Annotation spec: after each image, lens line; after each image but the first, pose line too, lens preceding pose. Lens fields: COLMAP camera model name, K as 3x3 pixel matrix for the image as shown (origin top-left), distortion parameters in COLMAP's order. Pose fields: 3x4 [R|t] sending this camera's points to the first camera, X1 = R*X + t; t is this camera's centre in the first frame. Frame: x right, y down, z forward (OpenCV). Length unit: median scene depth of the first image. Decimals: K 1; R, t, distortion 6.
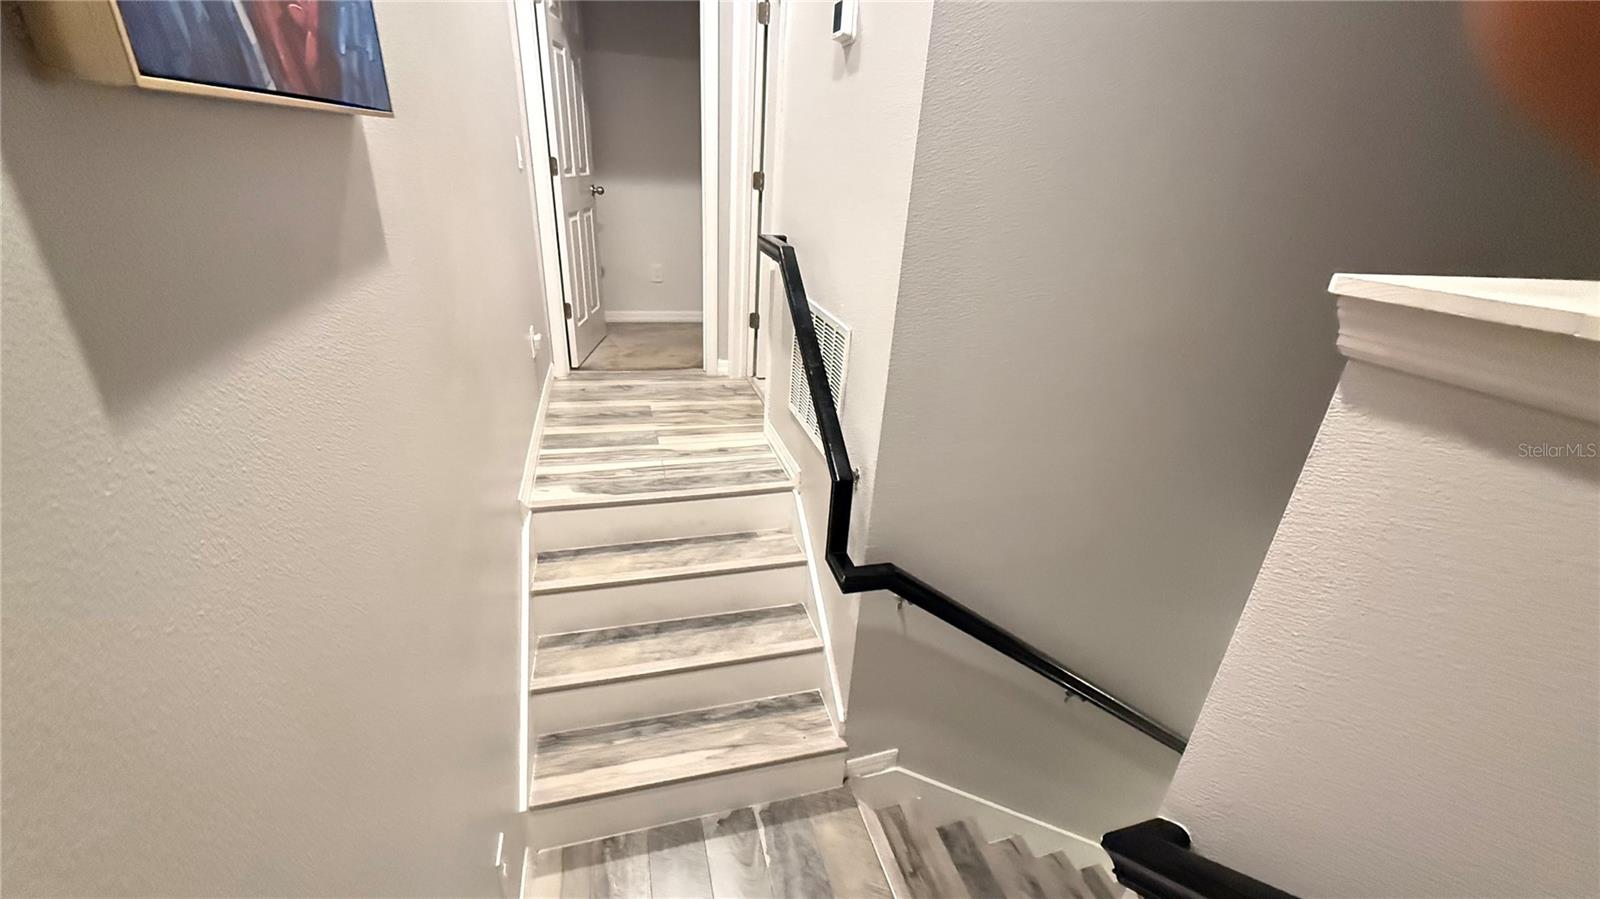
lens RADIAL K [[638.5, 0, 804.7], [0, 638.5, 450.5], [0, 0, 1]] dist [-0.000162, -0.000179]
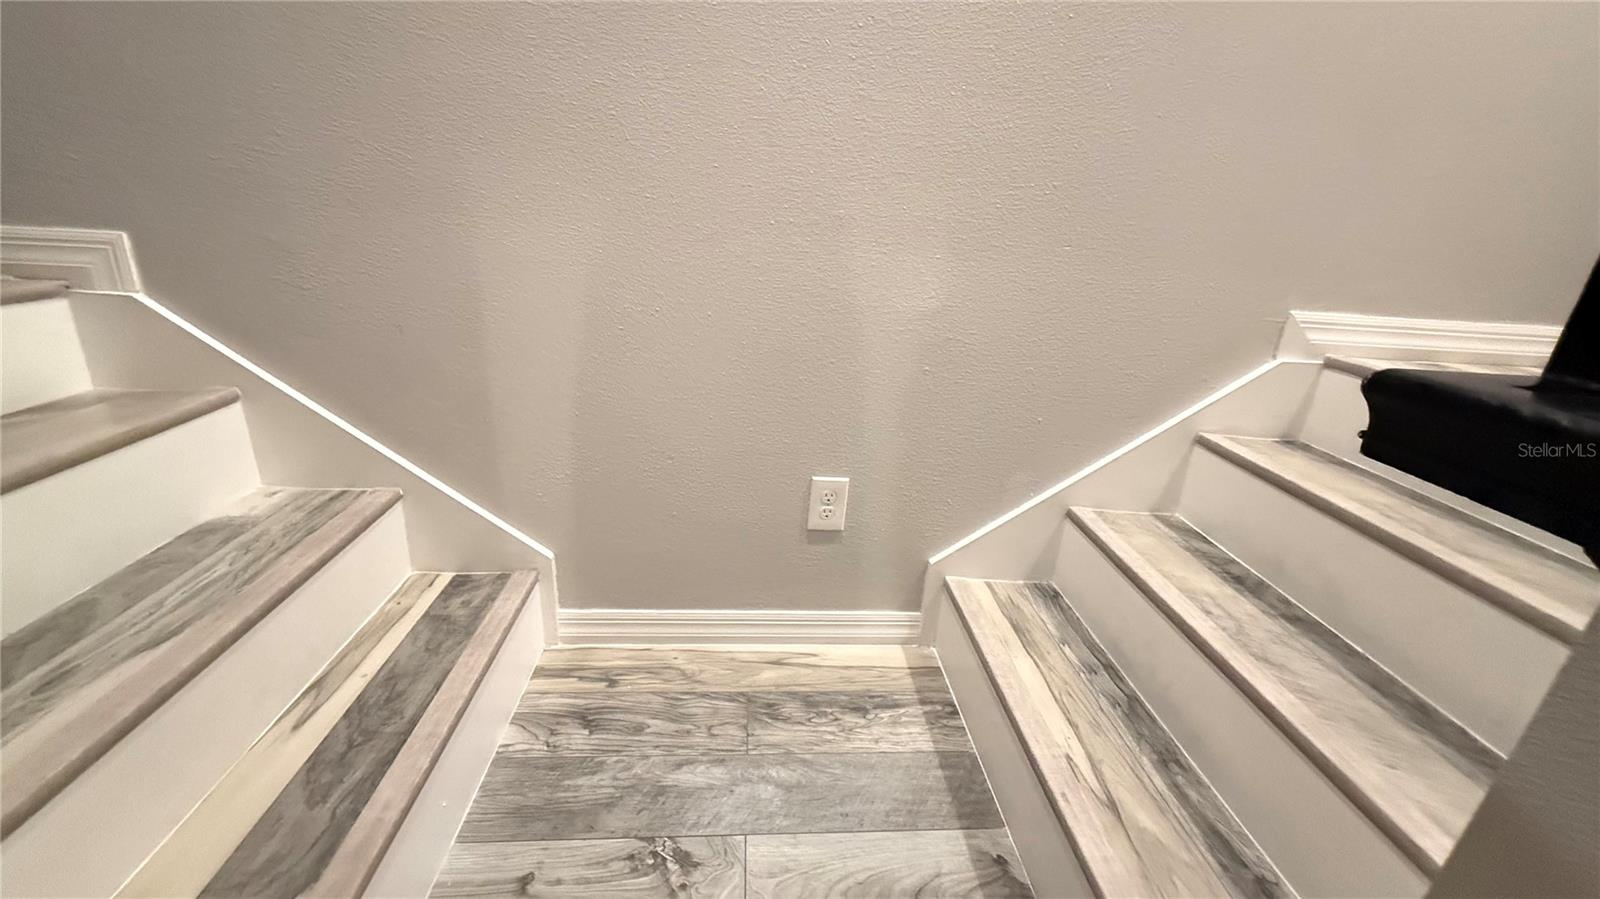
lens RADIAL K [[638.5, 0, 804.7], [0, 638.5, 450.5], [0, 0, 1]] dist [-0.000162, -0.000179]
pose [[-0.192907, 0.283582, -0.939344, 0.279130], [-0.468066, 0.814788, 0.342103, 0.199934], [0.862381, 0.505669, -0.024443, 0.678839]]
